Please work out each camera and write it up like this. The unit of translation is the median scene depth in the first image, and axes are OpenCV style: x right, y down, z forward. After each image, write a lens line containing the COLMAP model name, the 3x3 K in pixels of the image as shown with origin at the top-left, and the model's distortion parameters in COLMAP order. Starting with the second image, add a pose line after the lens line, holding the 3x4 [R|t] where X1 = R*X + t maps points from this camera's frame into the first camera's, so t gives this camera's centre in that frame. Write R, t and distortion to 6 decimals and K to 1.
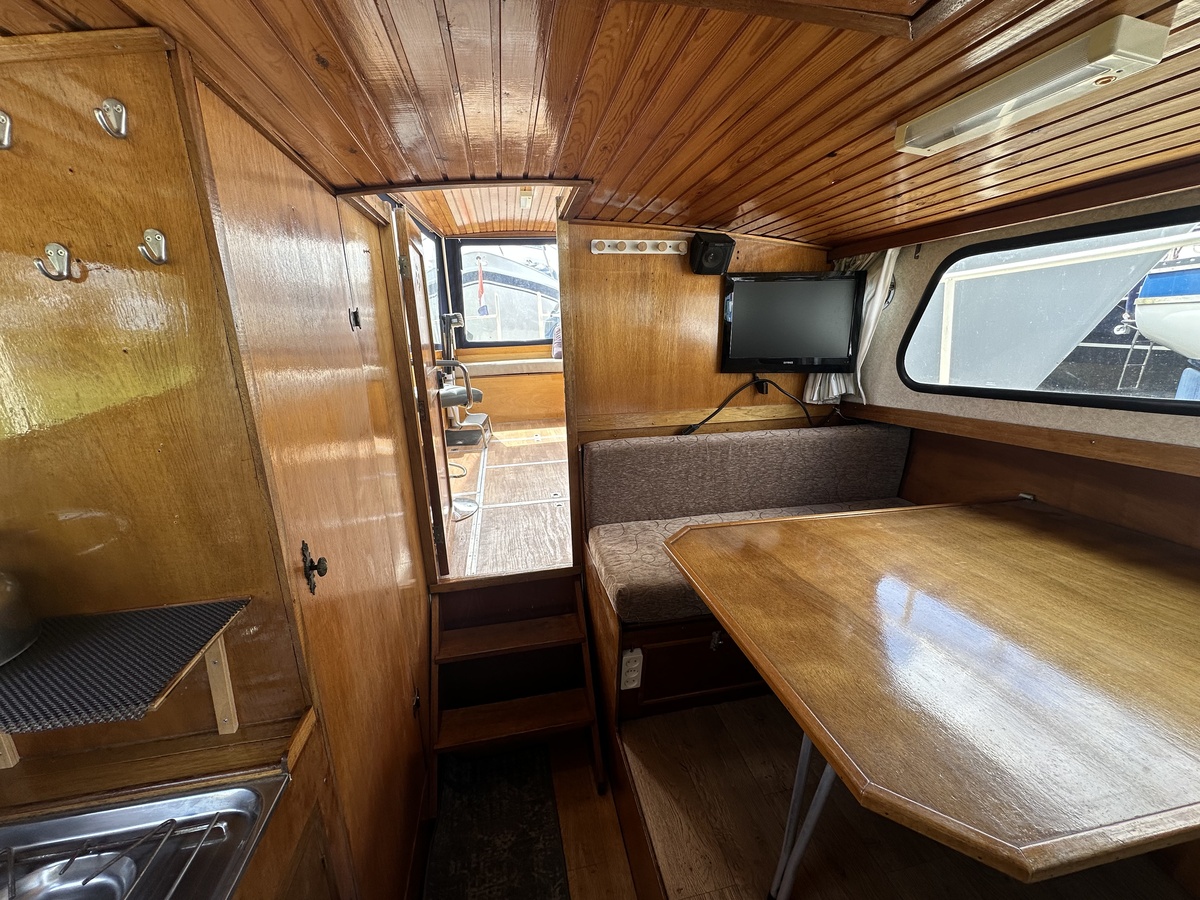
lens RADIAL K [[475.5, 0, 603.1], [0, 475.5, 450.6], [0, 0, 1]] dist [-0.001673, -0.000852]
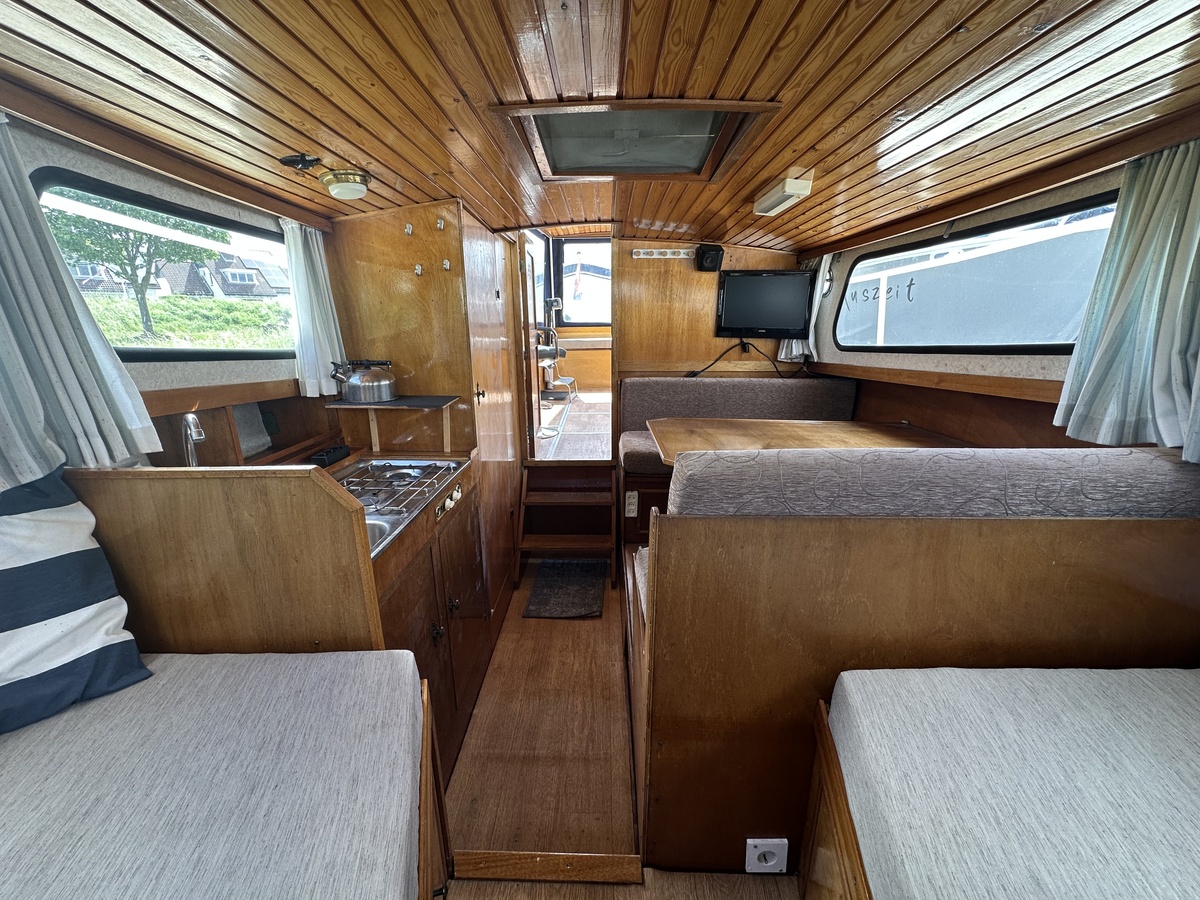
lens RADIAL K [[475.5, 0, 604.2], [0, 475.5, 445.6], [0, 0, 1]] dist [-0.001673, -0.000852]
pose [[0.978938, 0.074888, -0.189927, 0.208284], [-0.073077, 0.997189, 0.016532, 0.177443], [0.190631, -0.002304, 0.981659, -0.533569]]
